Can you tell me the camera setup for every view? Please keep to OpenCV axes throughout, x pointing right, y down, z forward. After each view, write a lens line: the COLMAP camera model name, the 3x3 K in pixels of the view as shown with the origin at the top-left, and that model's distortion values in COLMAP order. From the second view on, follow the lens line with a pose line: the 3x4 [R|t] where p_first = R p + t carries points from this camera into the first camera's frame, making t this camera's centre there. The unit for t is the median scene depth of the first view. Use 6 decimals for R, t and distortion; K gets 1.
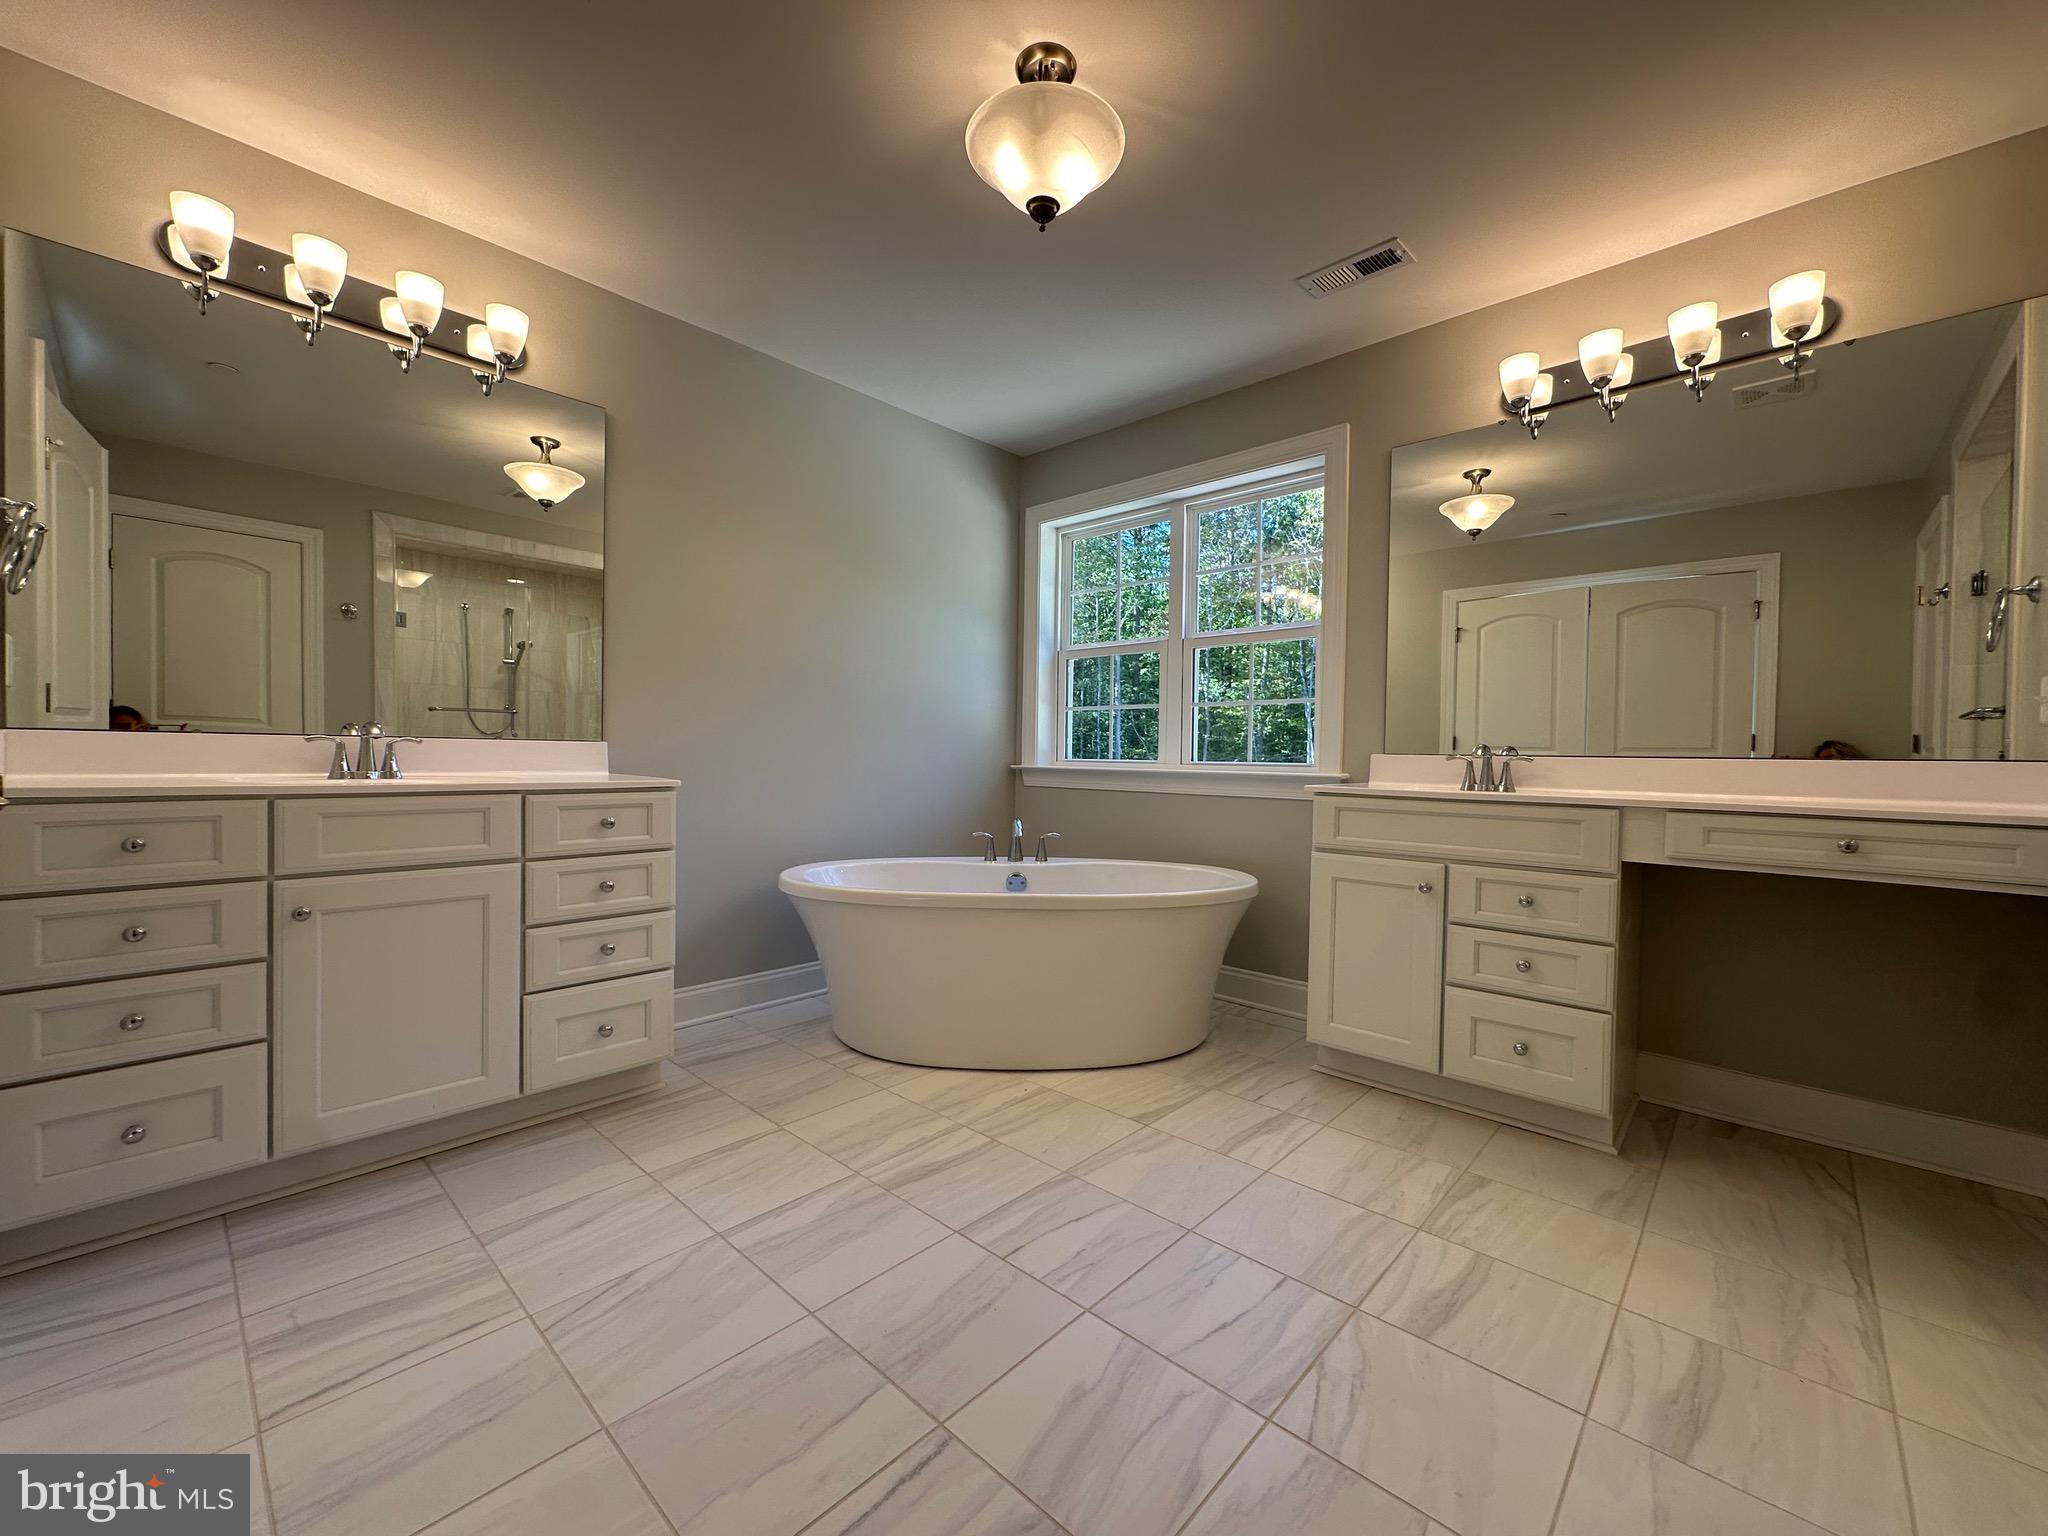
lens RADIAL K [[817.5, 0, 1018.4], [0, 817.5, 770.0], [0, 0, 1]] dist [-0.001650, 0.000327]
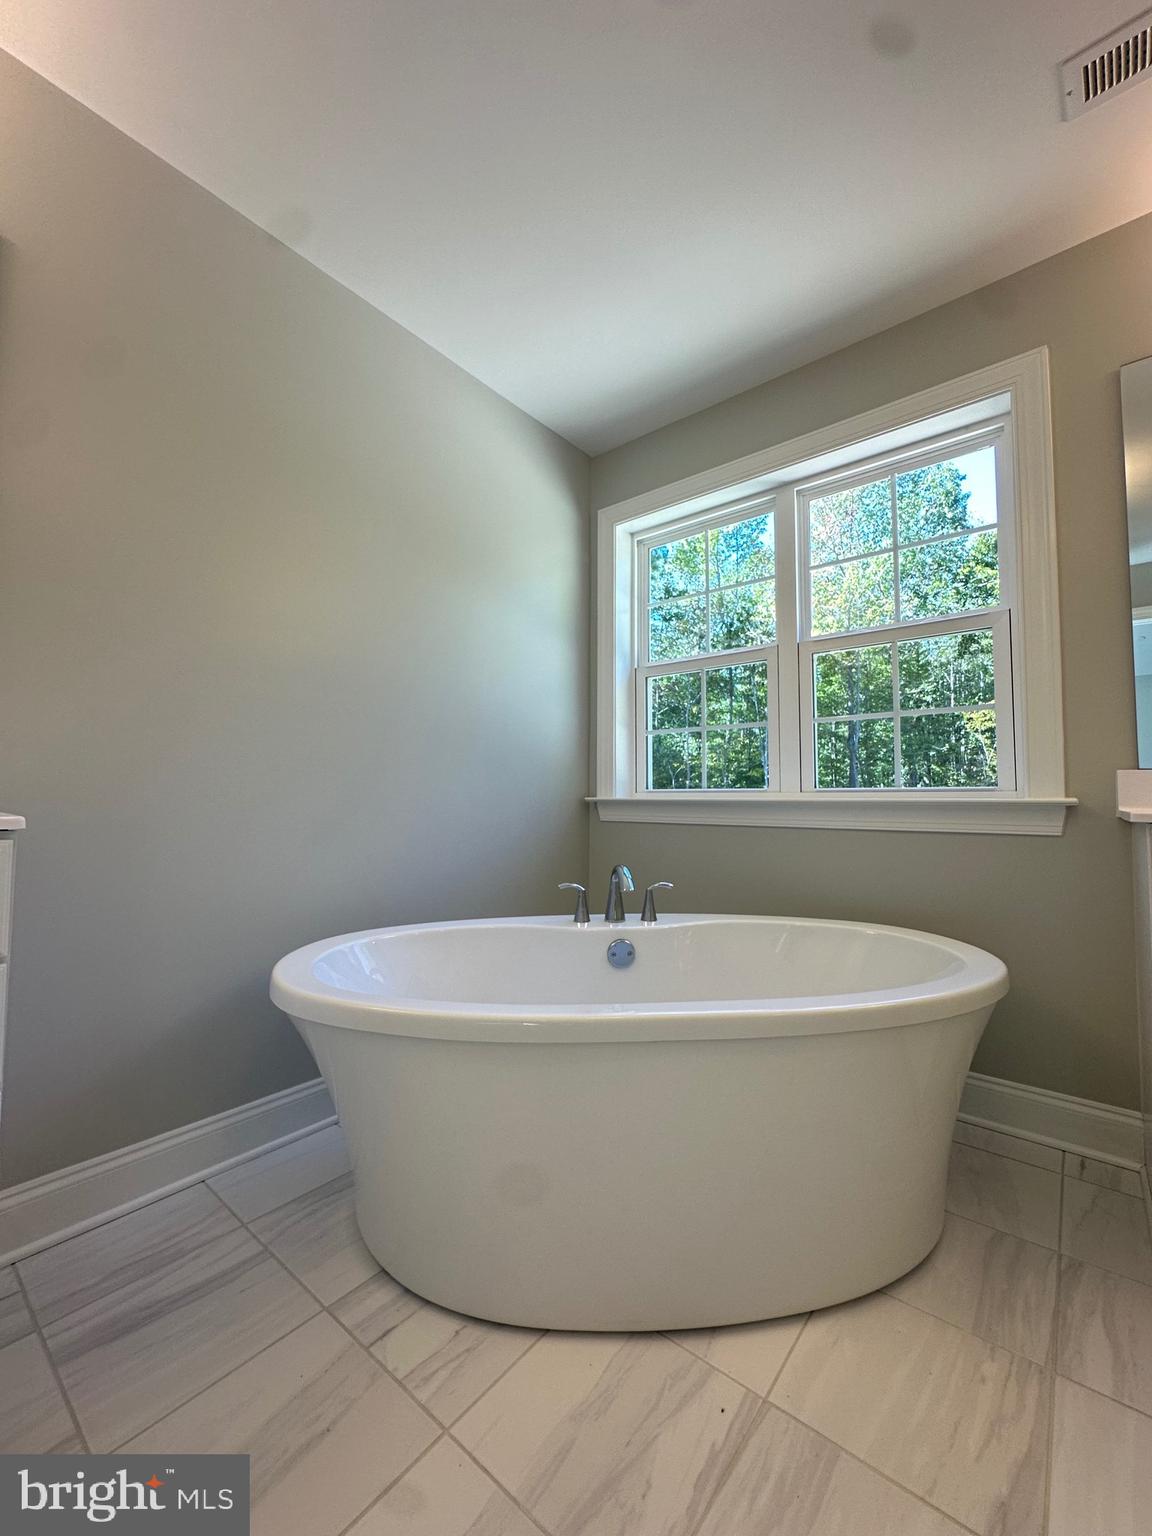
lens RADIAL K [[613.1, 0, 576.0], [0, 613.1, 768.0], [0, 0, 1]] dist [-0.001650, 0.000327]
pose [[0.997510, -0.006197, 0.070252, -0.070845], [0.011019, 0.997594, -0.068451, 0.008241], [-0.069659, 0.069054, 0.995178, 0.390599]]
